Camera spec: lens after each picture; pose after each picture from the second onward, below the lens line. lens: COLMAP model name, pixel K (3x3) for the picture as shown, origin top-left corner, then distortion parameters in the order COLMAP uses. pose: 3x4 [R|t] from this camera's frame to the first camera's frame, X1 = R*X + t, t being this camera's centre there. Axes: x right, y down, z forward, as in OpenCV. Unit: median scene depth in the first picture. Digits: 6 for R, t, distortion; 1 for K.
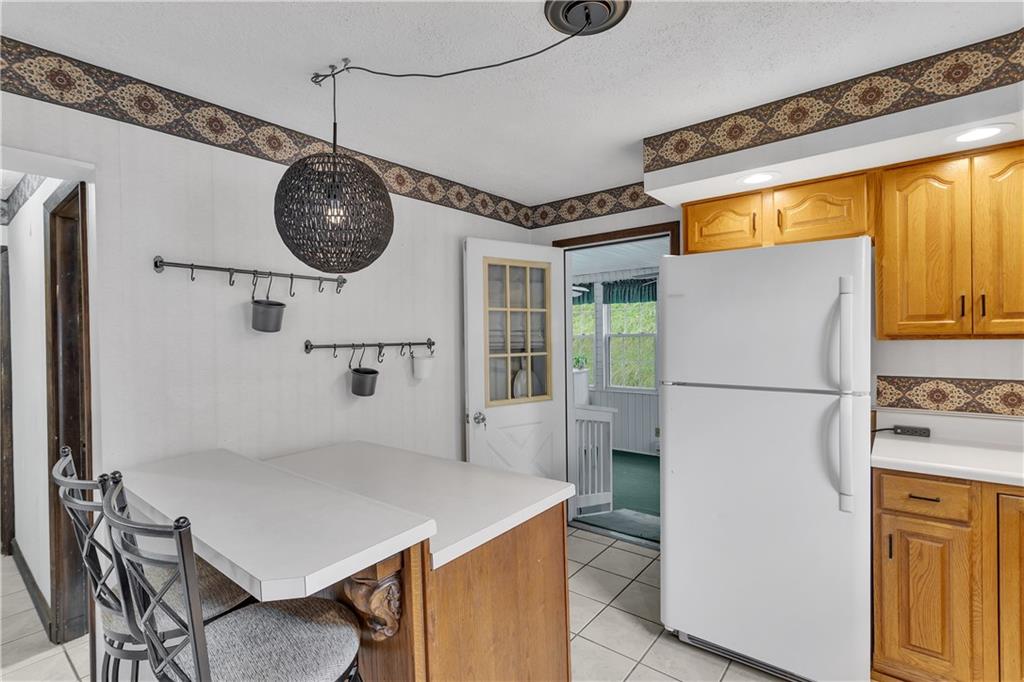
lens RADIAL K [[481.9, 0, 506.1], [0, 481.9, 340.0], [0, 0, 1]] dist [0.000738, 0.001203]
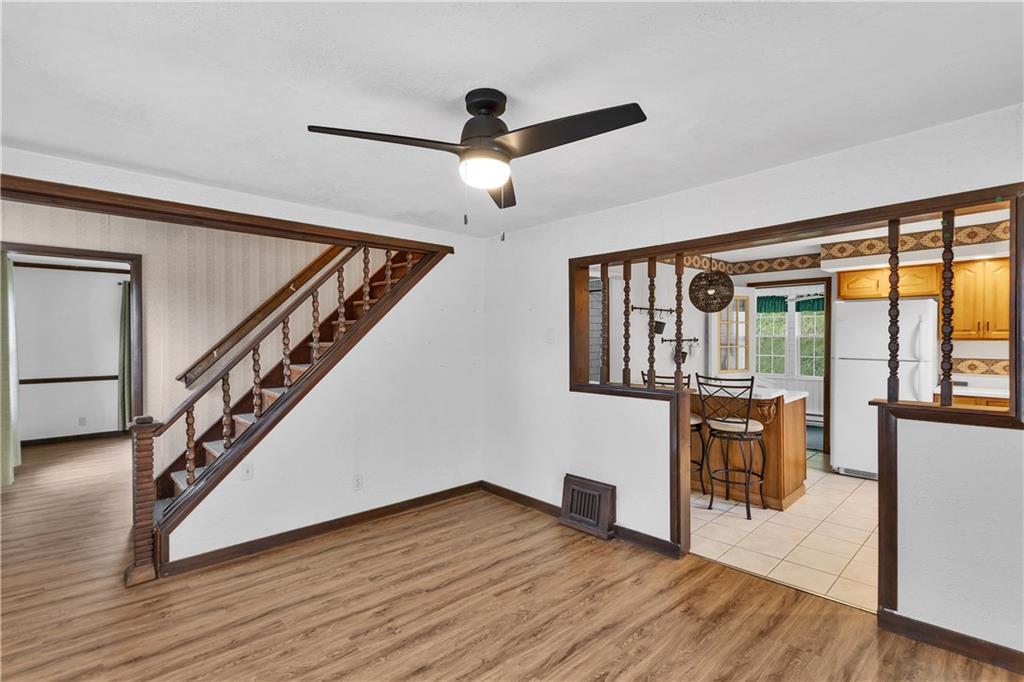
lens RADIAL K [[483.0, 0, 500.8], [0, 483.0, 340.3], [0, 0, 1]] dist [0.002199, 0.000166]
pose [[0.990115, 0.012125, -0.139735, -0.878882], [-0.011457, 0.999919, 0.005581, 0.009596], [0.139791, -0.003925, 0.990173, -1.421561]]
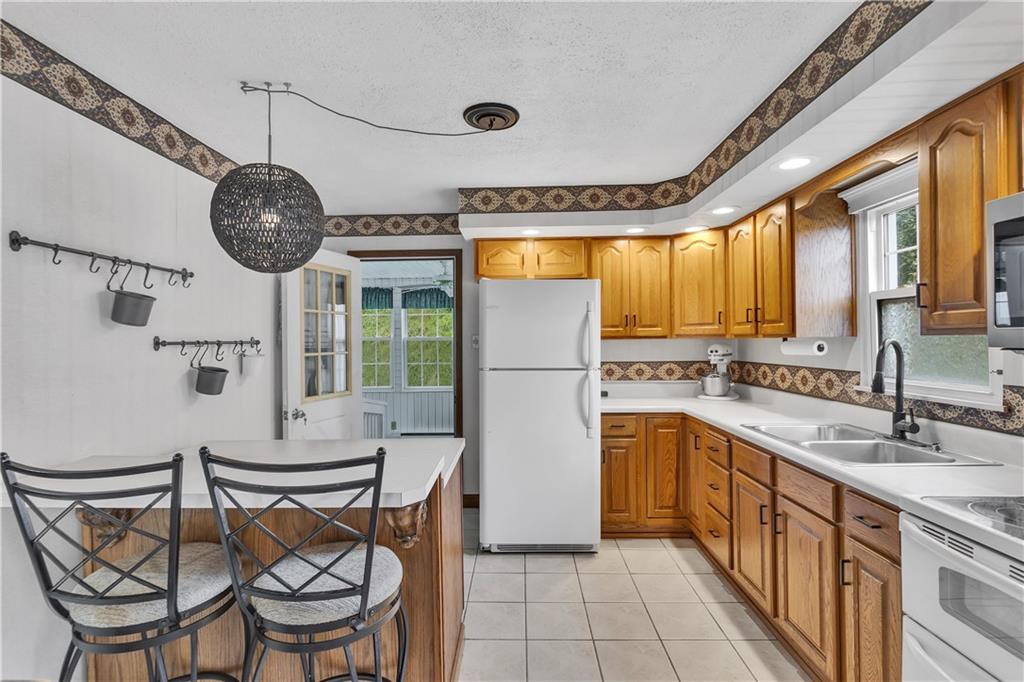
lens RADIAL K [[481.9, 0, 506.1], [0, 481.9, 340.0], [0, 0, 1]] dist [0.000738, 0.001203]
pose [[0.791137, 0.005501, 0.611614, -0.461733], [0.002704, 0.999918, -0.012492, 0.021452], [-0.611633, 0.011536, 0.791058, -0.142331]]
